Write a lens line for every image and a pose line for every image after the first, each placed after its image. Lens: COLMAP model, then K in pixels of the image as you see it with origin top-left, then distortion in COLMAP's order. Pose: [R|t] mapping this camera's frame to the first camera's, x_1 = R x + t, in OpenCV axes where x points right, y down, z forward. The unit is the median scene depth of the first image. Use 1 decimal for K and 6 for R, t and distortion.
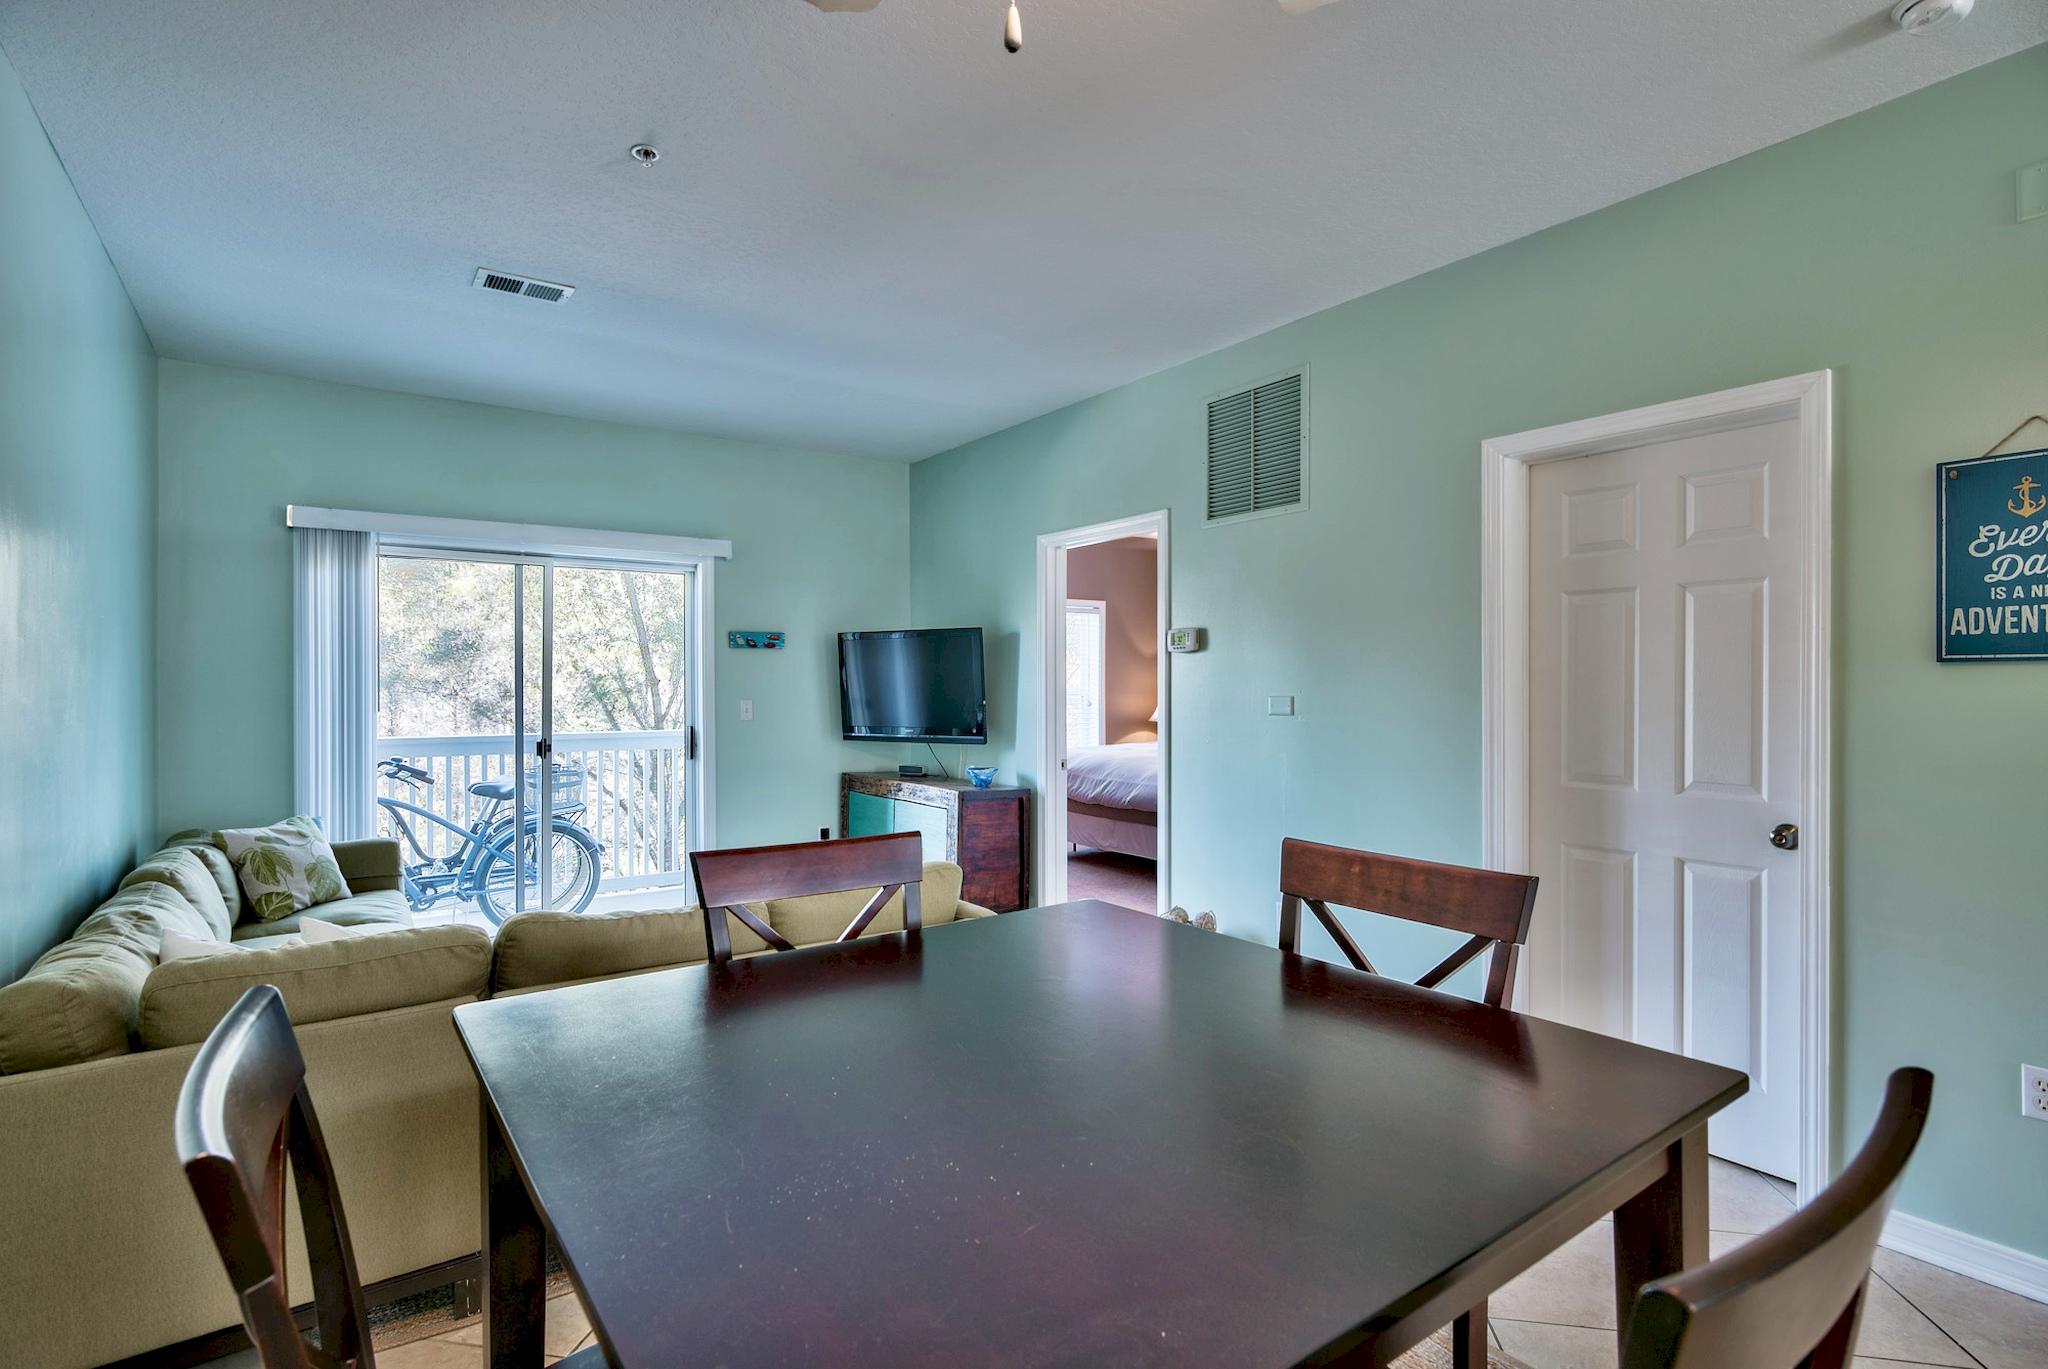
lens RADIAL K [[1007.6, 0, 1024.0], [0, 1007.6, 684.5], [0, 0, 1]] dist [0.001403, 0.000229]
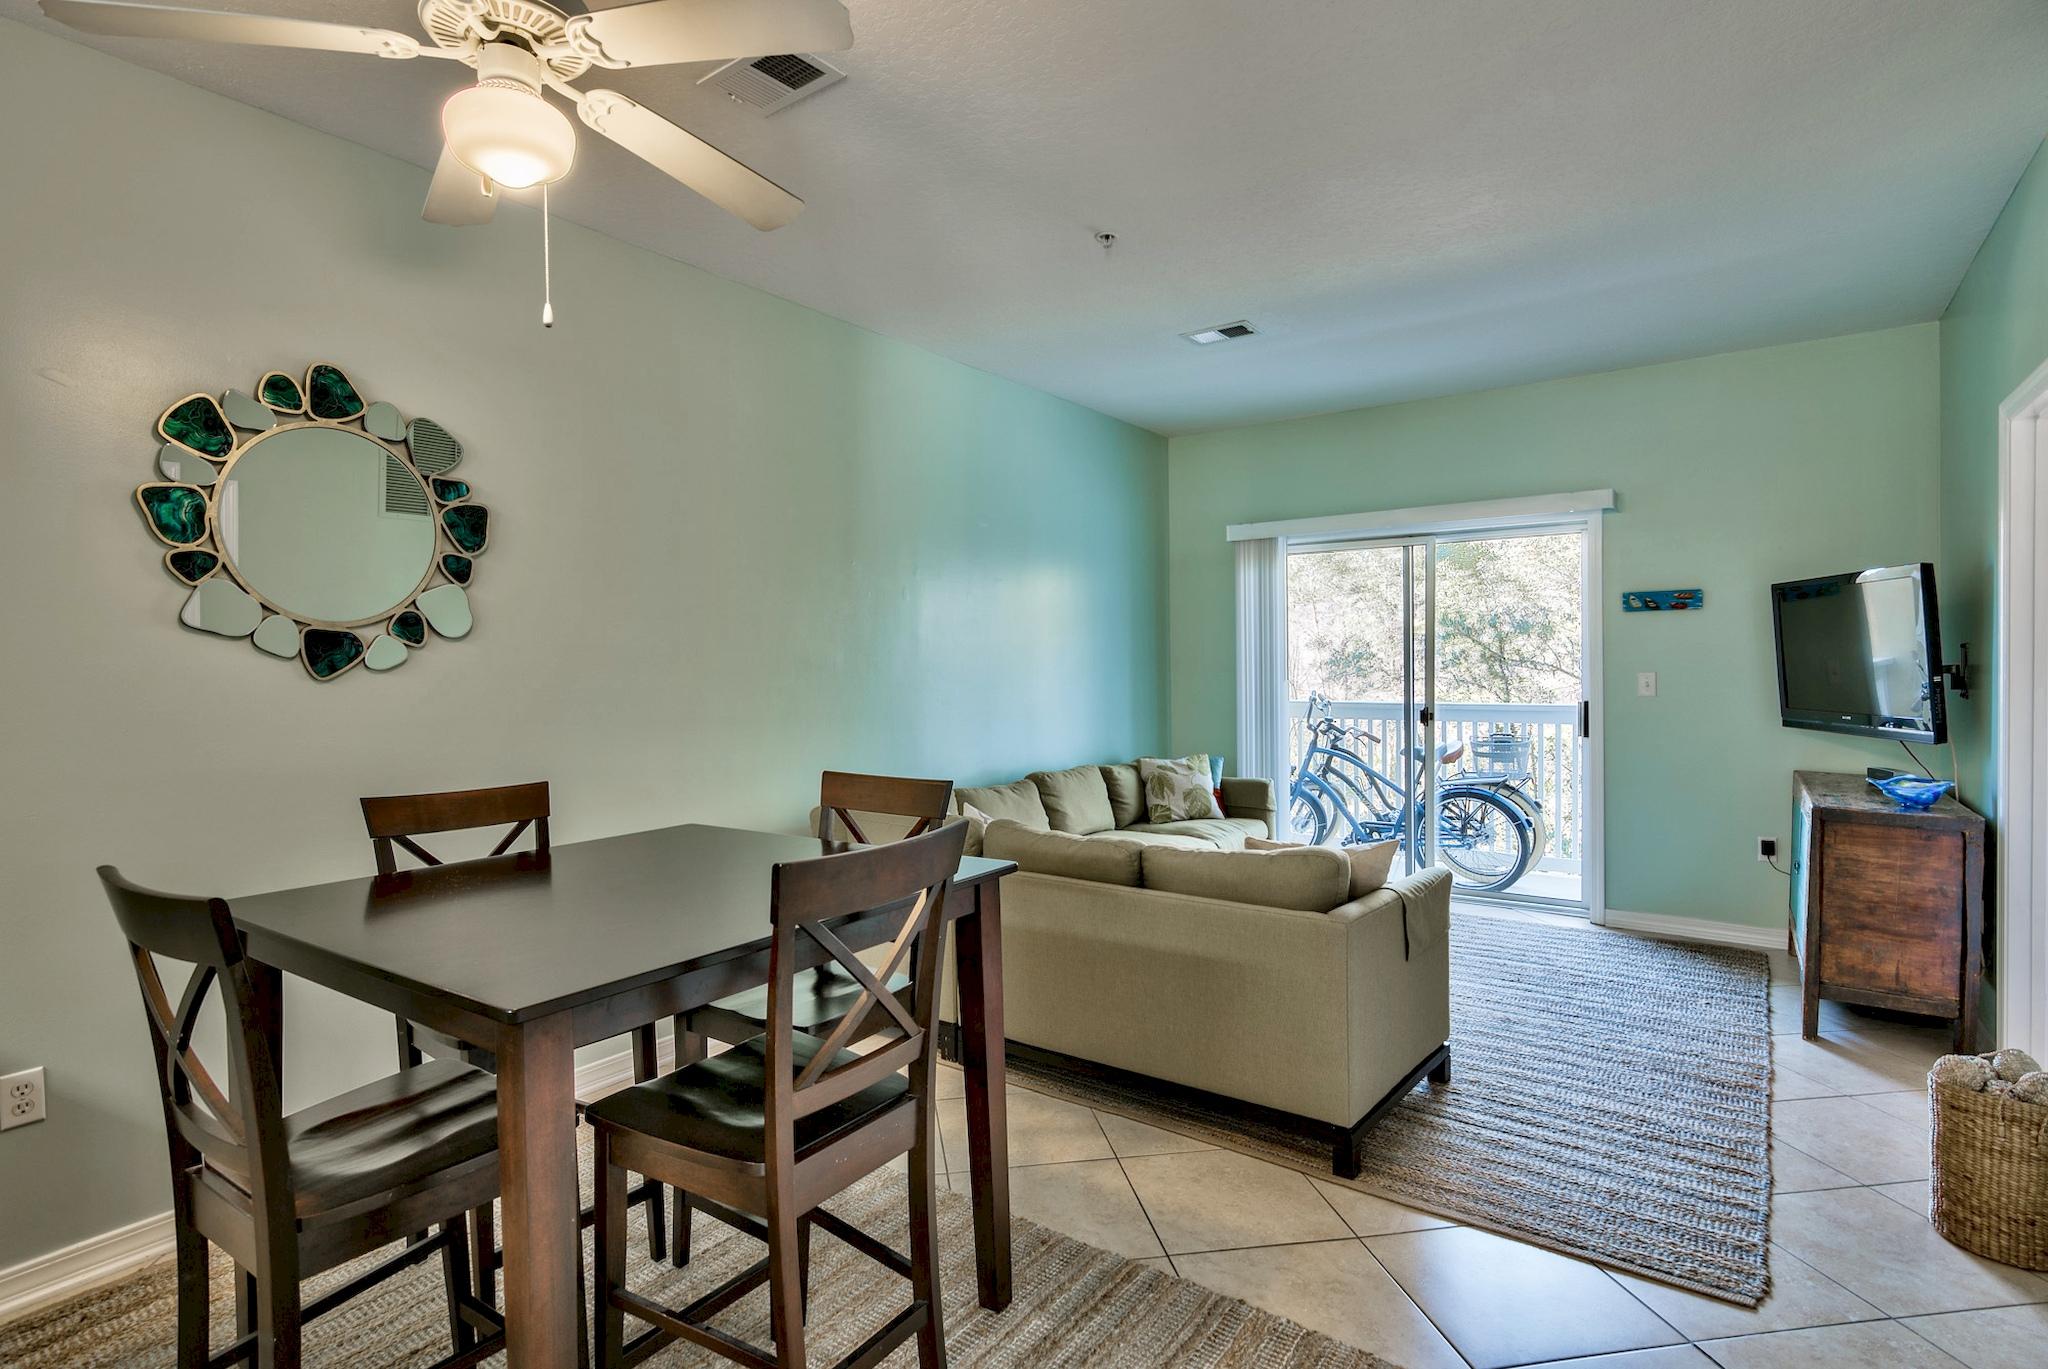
lens RADIAL K [[1039.0, 0, 1024.0], [0, 1039.0, 684.5], [0, 0, 1]] dist [0.002447, 0.000209]
pose [[0.324273, 0.019464, -0.945763, 0.427536], [0.011948, 0.999624, 0.024670, -0.002403], [0.945888, -0.019300, 0.323919, 0.248193]]
